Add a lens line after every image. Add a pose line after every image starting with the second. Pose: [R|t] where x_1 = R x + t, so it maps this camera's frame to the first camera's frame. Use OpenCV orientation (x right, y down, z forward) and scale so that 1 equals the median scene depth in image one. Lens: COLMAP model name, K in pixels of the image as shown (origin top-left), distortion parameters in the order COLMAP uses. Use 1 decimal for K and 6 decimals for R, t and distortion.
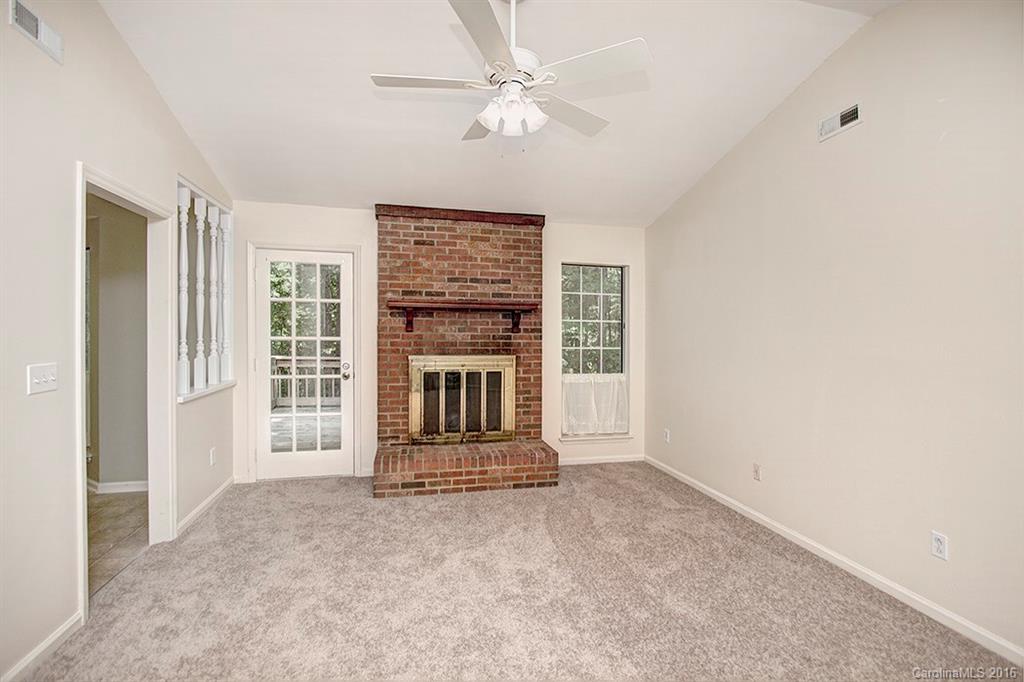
lens RADIAL K [[486.3, 0, 525.8], [0, 486.3, 333.1], [0, 0, 1]] dist [-0.001557, 0.000981]
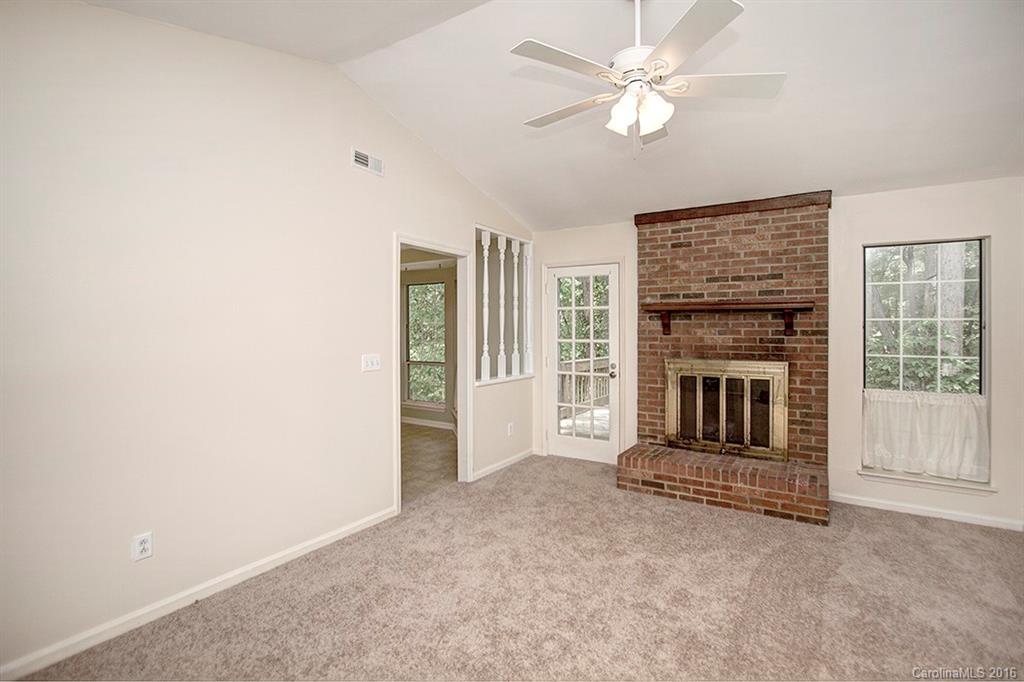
lens RADIAL K [[486.3, 0, 525.8], [0, 486.3, 333.1], [0, 0, 1]] dist [-0.001557, 0.000981]
pose [[0.703237, -0.005231, -0.710937, 0.278263], [0.000763, 0.999978, -0.006604, 0.000401], [0.710955, 0.004102, 0.703225, 0.079171]]
